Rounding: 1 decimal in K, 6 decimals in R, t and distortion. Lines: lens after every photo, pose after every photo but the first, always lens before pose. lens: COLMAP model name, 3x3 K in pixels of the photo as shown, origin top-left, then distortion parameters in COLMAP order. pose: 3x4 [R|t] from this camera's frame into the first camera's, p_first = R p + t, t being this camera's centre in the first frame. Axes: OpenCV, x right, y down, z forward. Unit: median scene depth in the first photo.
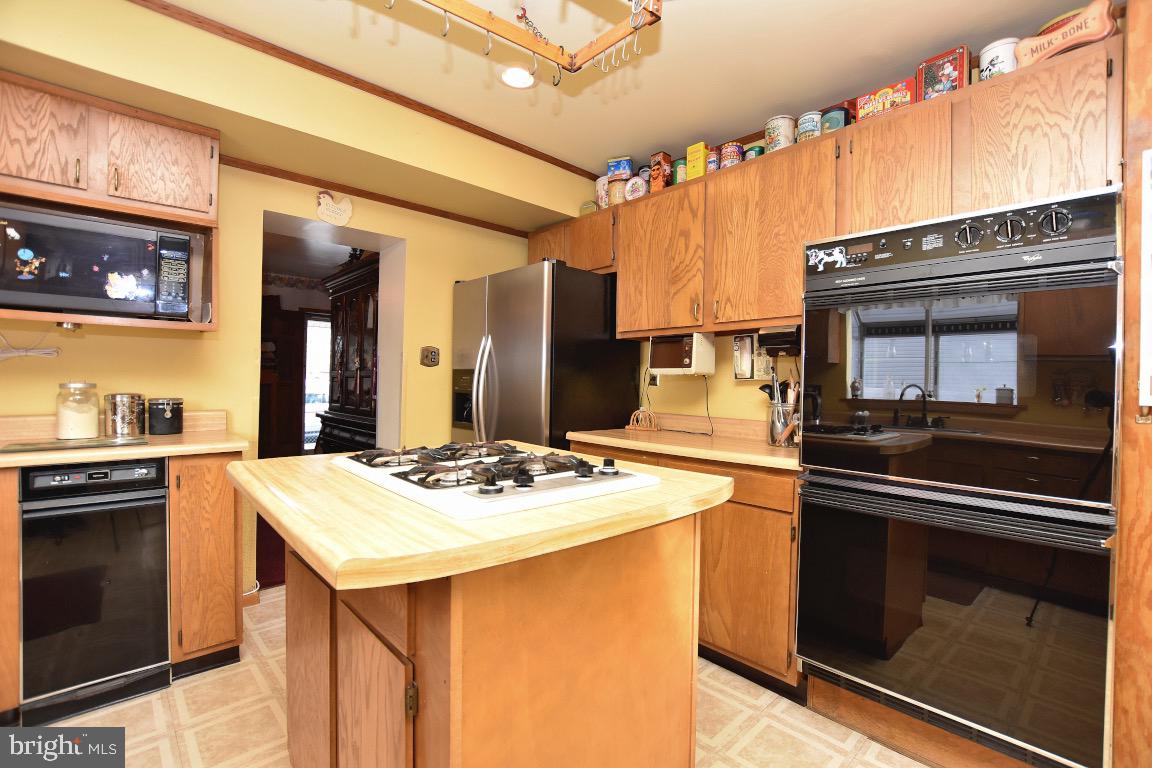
lens RADIAL K [[513.7, 0, 582.9], [0, 513.7, 385.5], [0, 0, 1]] dist [-0.036403, 0.007564]
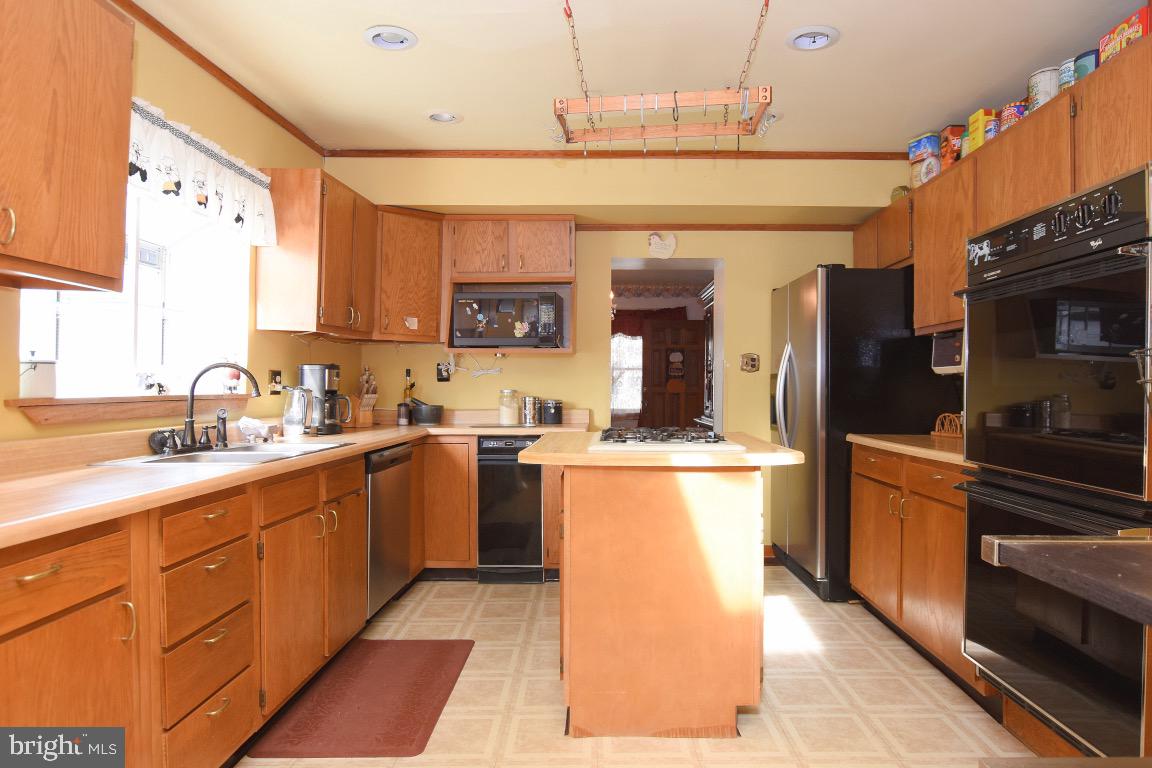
lens RADIAL K [[653.3, 0, 576.0], [0, 653.3, 384.0], [0, 0, 1]] dist [-0.003169, -0.000522]
pose [[0.714761, -0.018459, -0.699126, 0.636414], [0.004664, 0.999755, -0.021628, 0.024870], [0.699354, 0.012198, 0.714672, -0.366205]]
